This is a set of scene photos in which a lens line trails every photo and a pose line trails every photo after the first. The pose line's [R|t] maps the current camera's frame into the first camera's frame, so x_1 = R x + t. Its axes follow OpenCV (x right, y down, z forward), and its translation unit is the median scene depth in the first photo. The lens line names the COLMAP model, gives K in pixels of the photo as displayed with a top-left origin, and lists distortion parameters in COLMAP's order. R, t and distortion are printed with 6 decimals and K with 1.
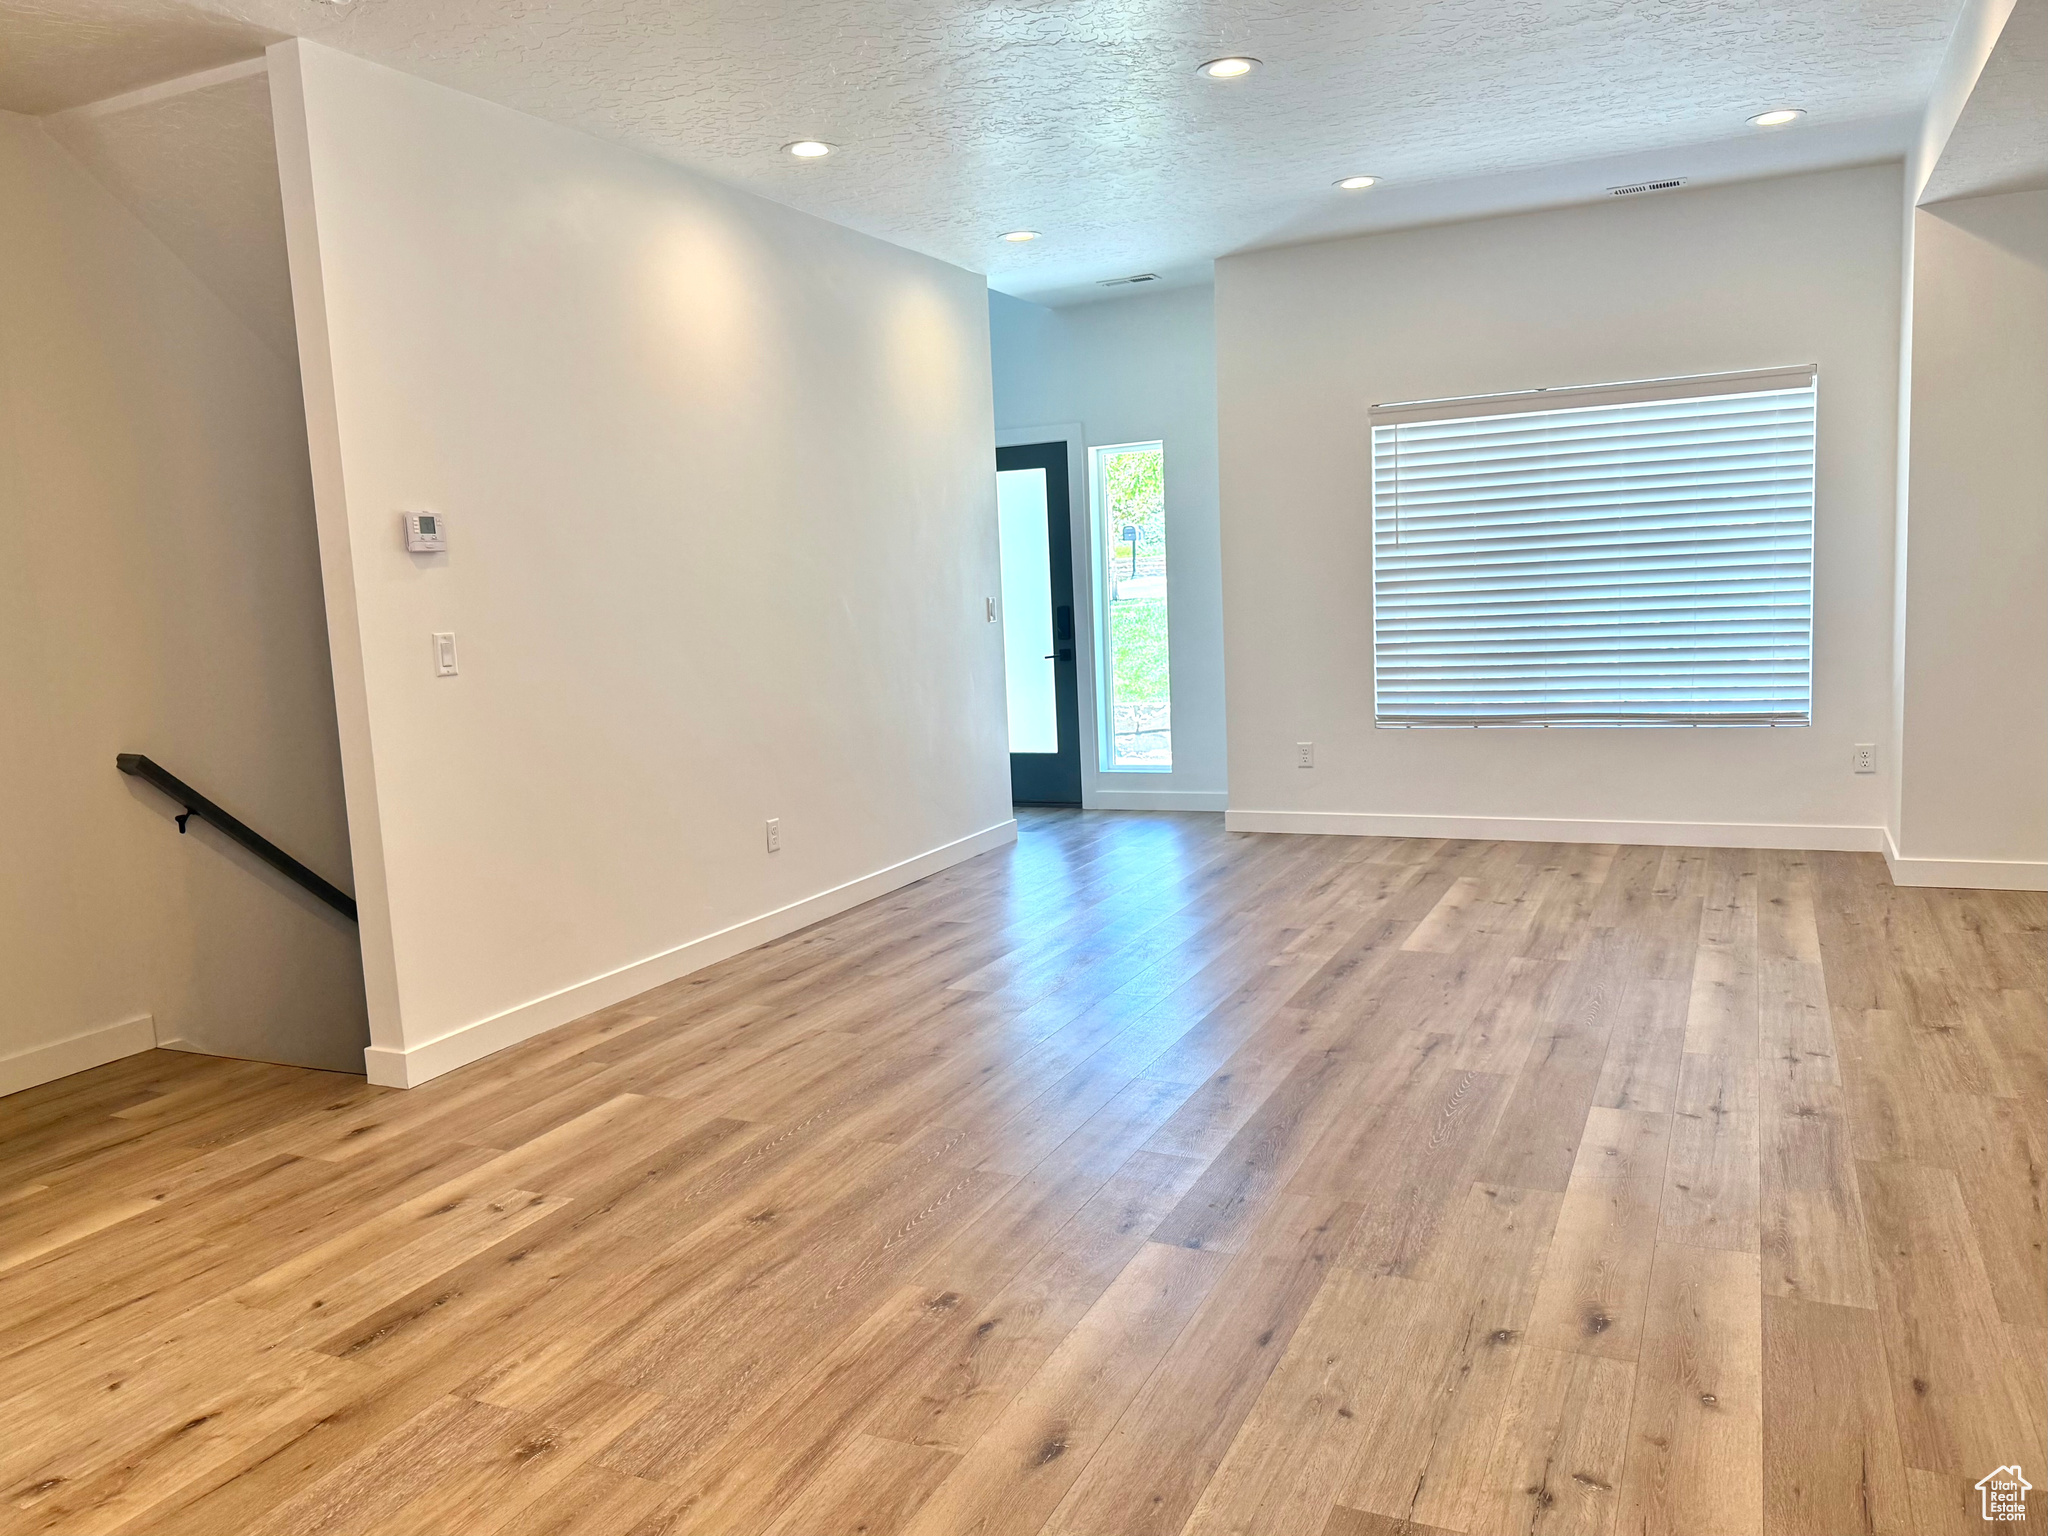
lens RADIAL K [[1431.7, 0, 1024.0], [0, 1431.7, 768.0], [0, 0, 1]] dist [0.113552, -0.153918]
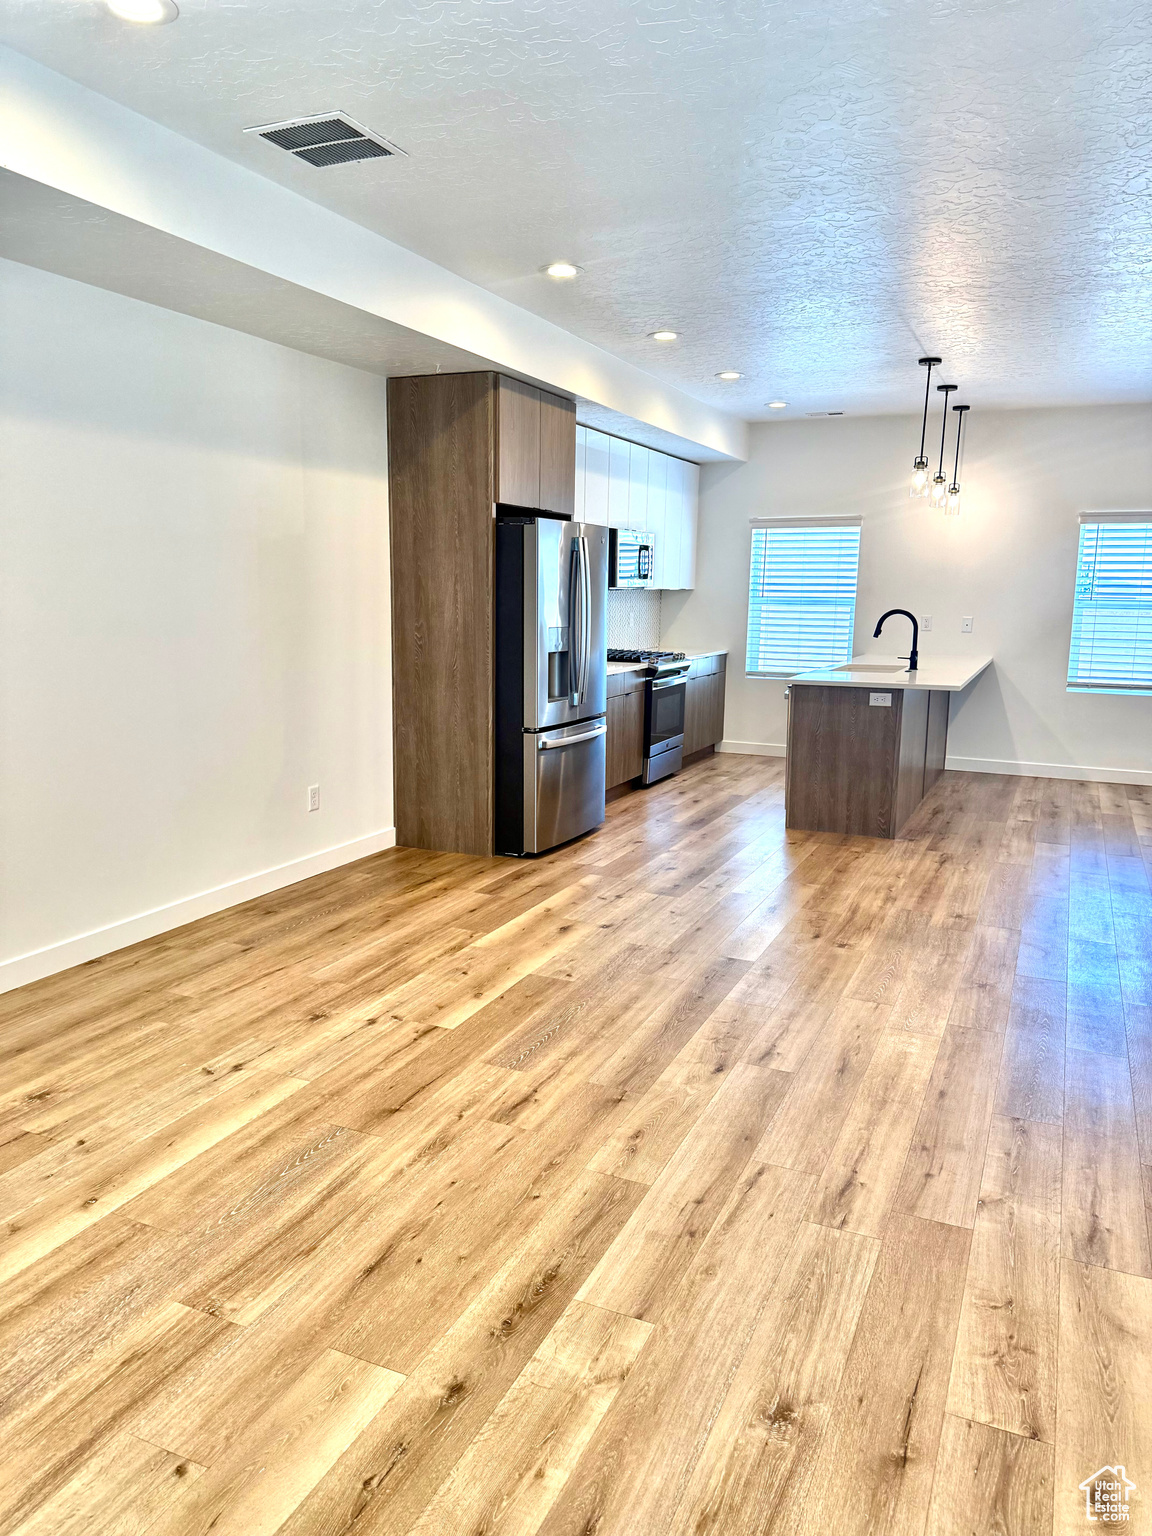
lens RADIAL K [[1073.8, 0, 576.0], [0, 1073.8, 768.0], [0, 0, 1]] dist [0.113552, -0.153918]
pose [[-0.999275, 0.035473, -0.013850, 0.284662], [0.029708, 0.953708, 0.299262, -0.310832], [0.023824, 0.298634, -0.954070, 1.943539]]
